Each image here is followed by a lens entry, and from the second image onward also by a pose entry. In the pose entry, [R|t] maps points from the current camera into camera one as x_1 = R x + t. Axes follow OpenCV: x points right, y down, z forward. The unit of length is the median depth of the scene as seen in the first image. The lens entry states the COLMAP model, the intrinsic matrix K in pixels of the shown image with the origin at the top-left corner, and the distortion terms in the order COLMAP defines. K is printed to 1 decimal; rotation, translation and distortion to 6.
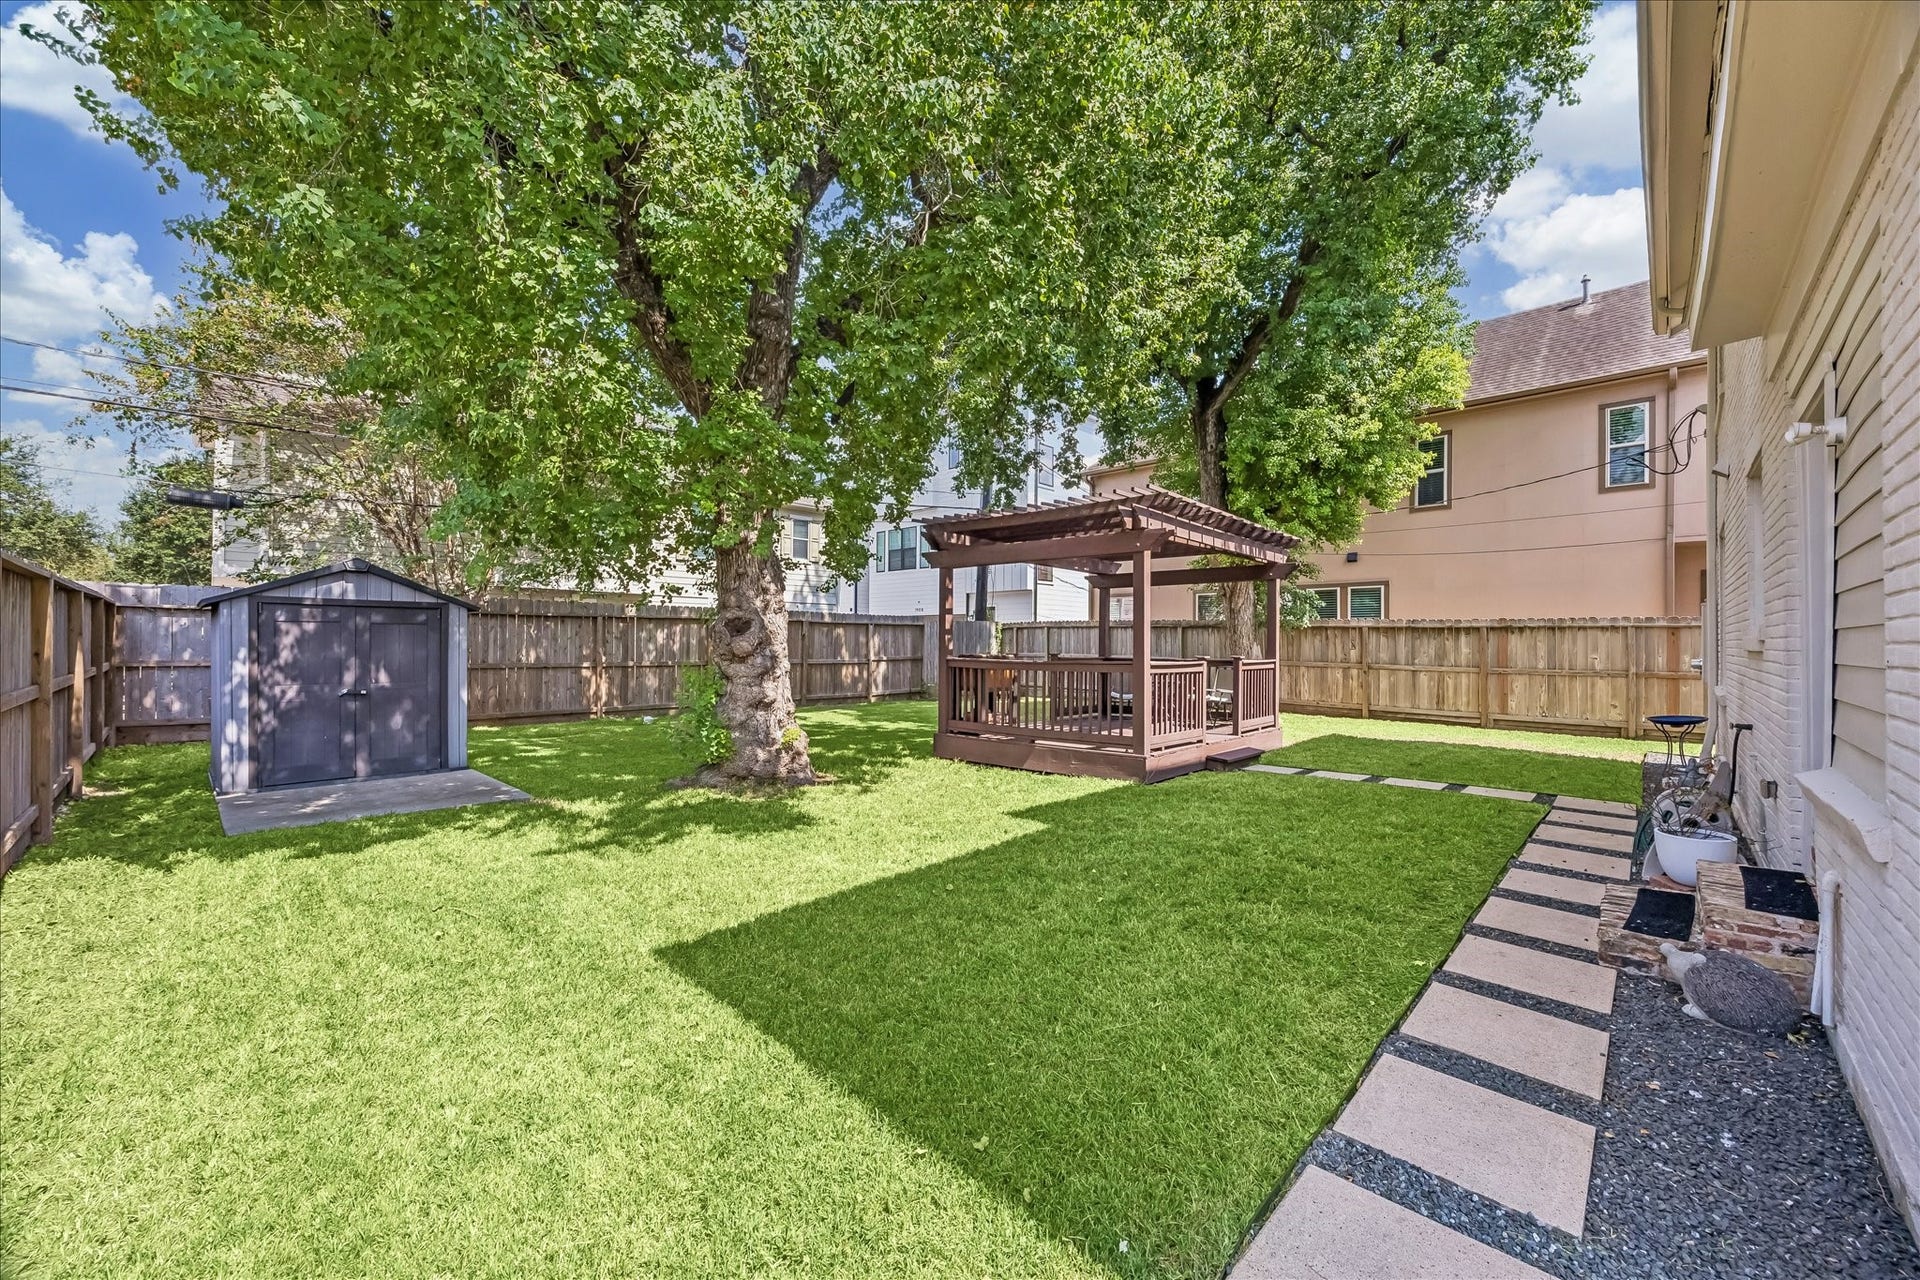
lens RADIAL K [[729.3, 0, 951.3], [0, 729.3, 656.1], [0, 0, 1]] dist [0.000632, -0.000137]
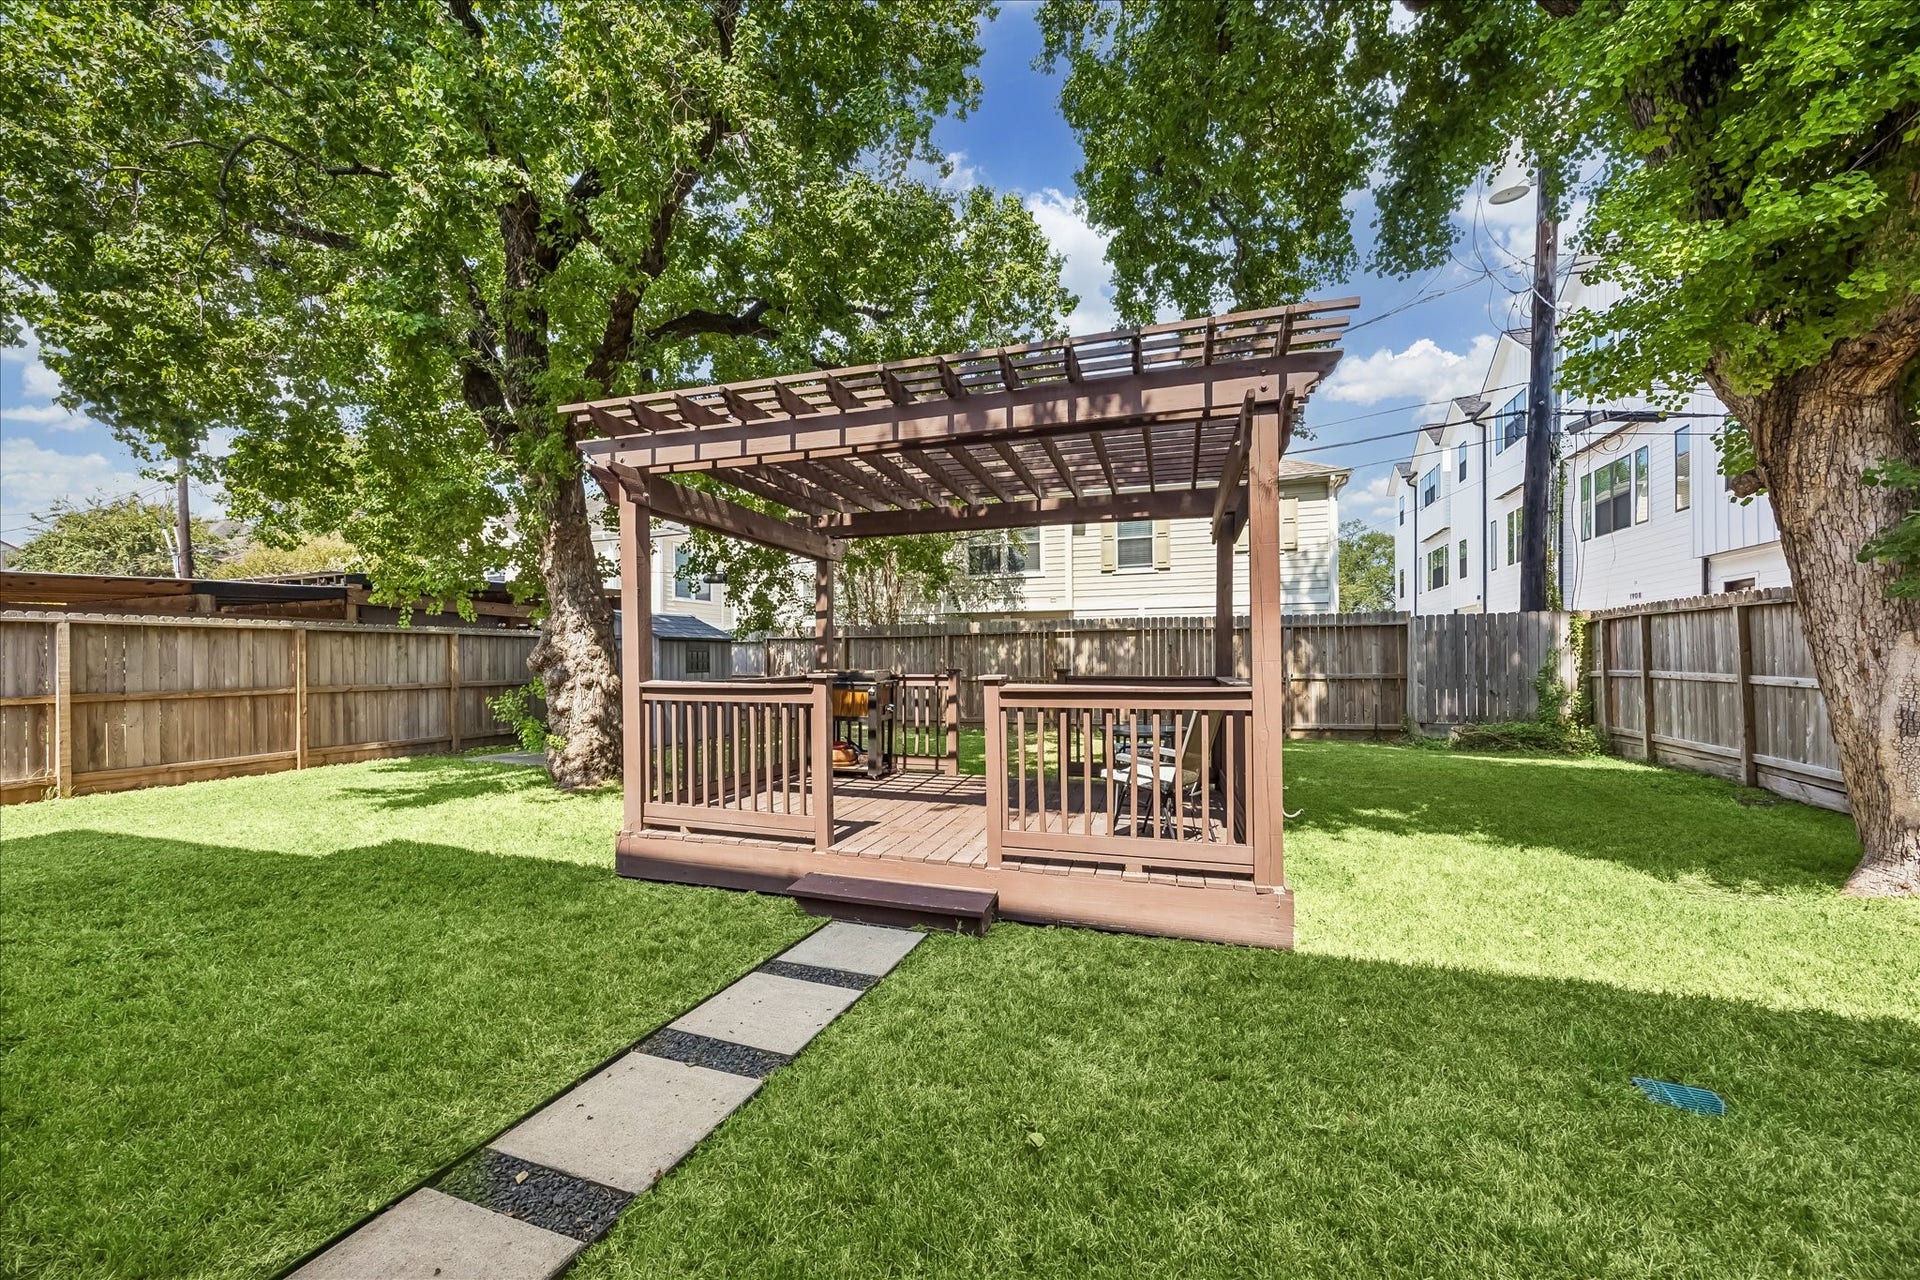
lens RADIAL K [[729.3, 0, 951.3], [0, 729.3, 656.1], [0, 0, 1]] dist [0.000632, -0.000137]
pose [[0.415077, -0.013607, -0.909685, 0.498862], [-0.005068, 0.999838, -0.017268, -0.003005], [0.909772, 0.011778, 0.414941, 0.519794]]
